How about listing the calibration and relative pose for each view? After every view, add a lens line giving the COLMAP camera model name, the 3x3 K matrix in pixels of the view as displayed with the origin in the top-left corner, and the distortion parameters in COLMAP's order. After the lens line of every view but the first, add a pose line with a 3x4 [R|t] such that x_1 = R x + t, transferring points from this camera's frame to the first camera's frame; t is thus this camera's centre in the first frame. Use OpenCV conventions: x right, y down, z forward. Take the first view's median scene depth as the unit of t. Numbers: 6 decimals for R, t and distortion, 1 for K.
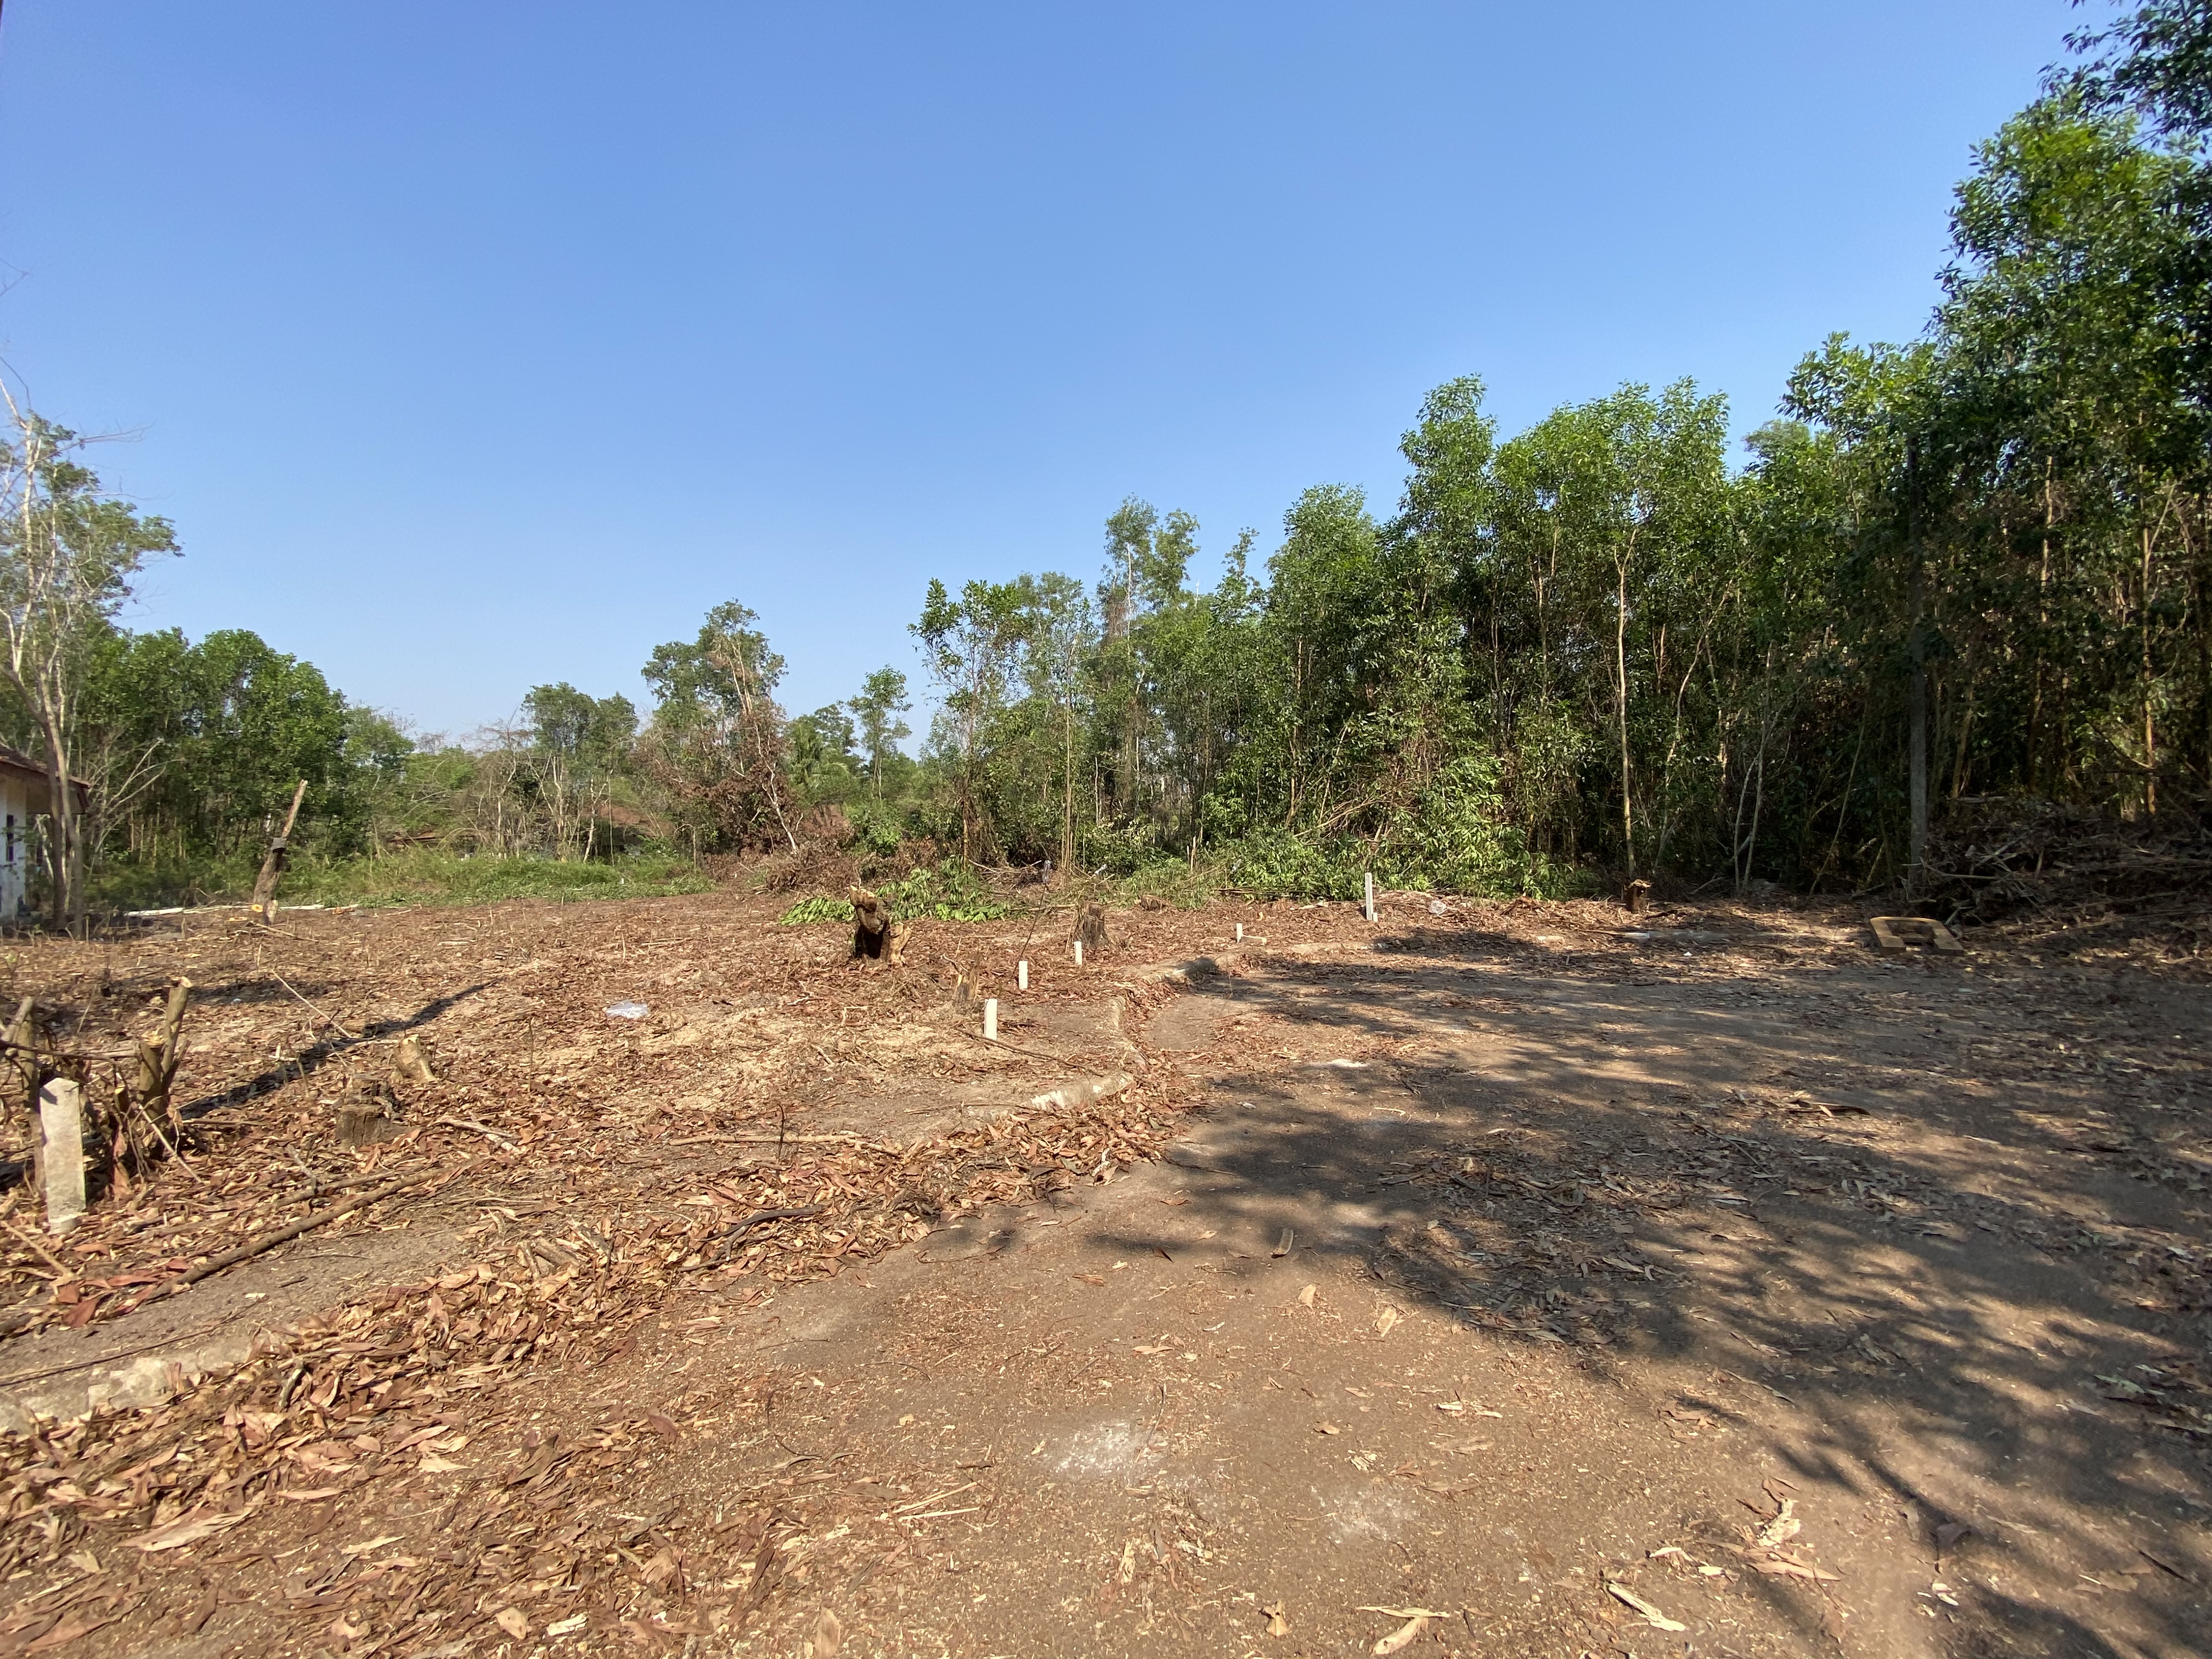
lens RADIAL K [[870.4, 0, 1106.0], [0, 870.4, 829.5], [0, 0, 1]] dist [0.001314, -0.015541]
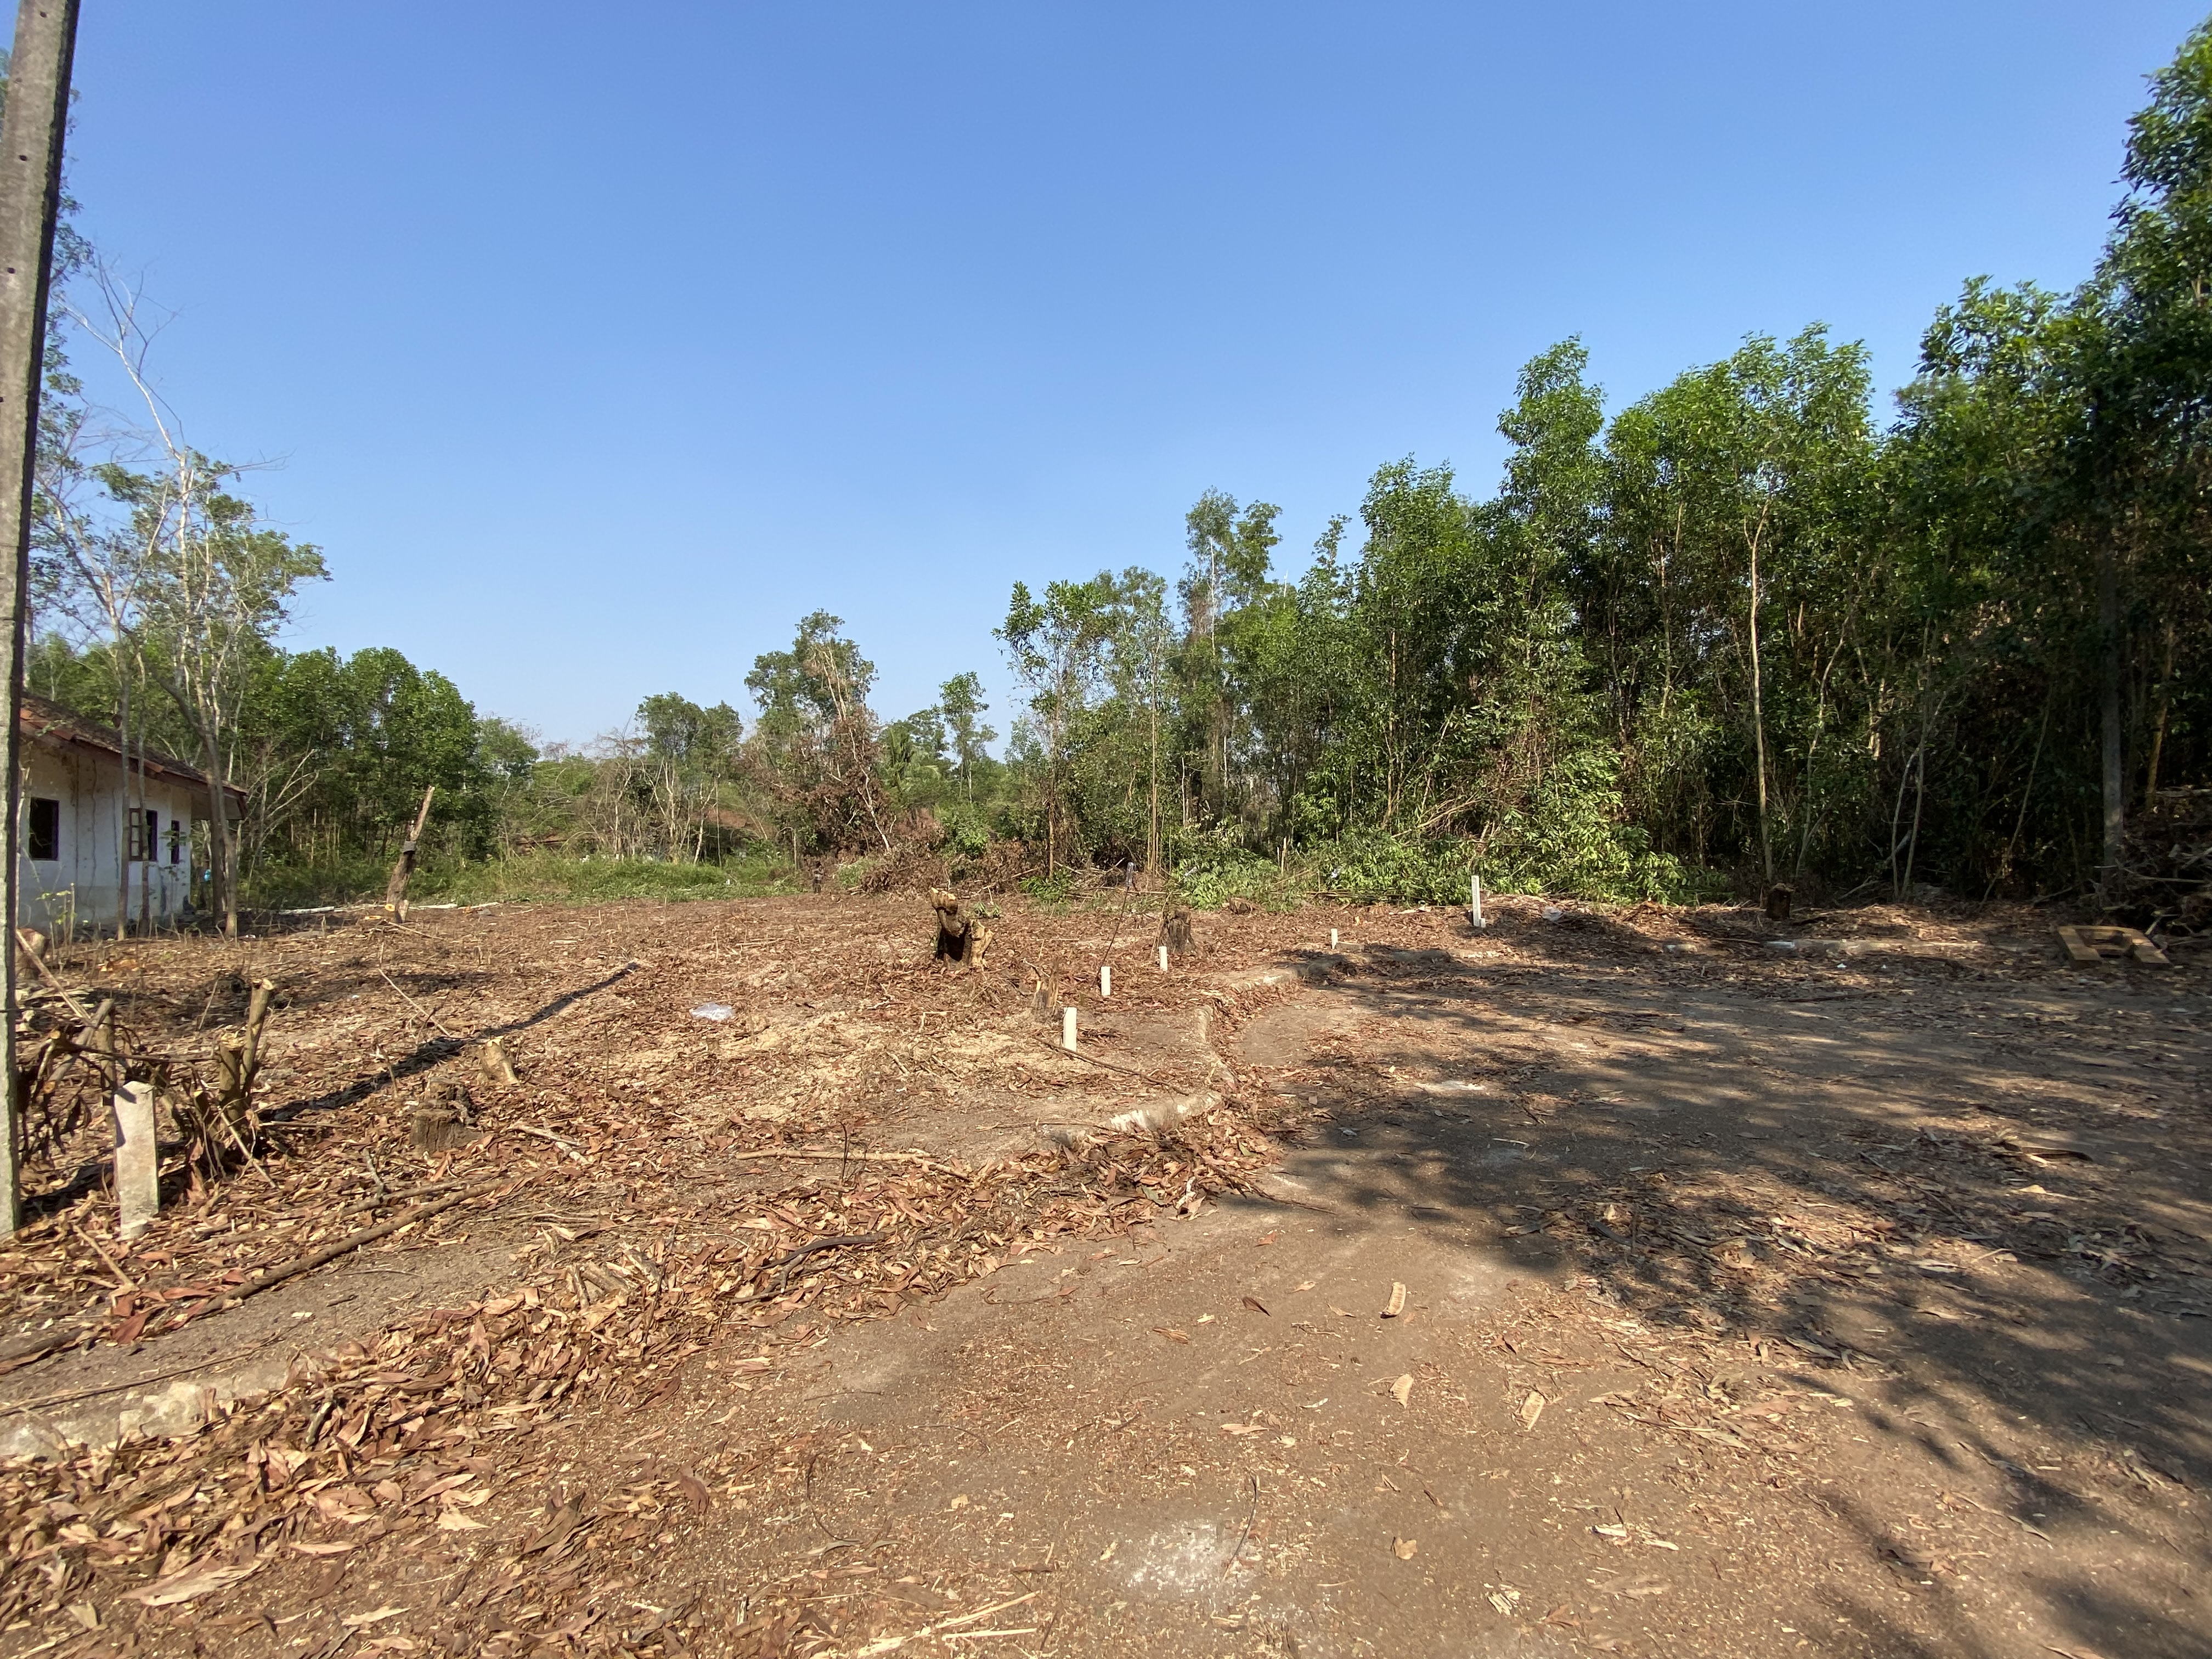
lens RADIAL K [[786.9, 0, 1111.2], [0, 786.9, 806.4], [0, 0, 1]] dist [0.011377, -0.010100]
pose [[0.993384, -0.007313, -0.114608, 0.014368], [0.003565, 0.999453, -0.032875, 0.002297], [0.114785, 0.032249, 0.992867, 0.149765]]
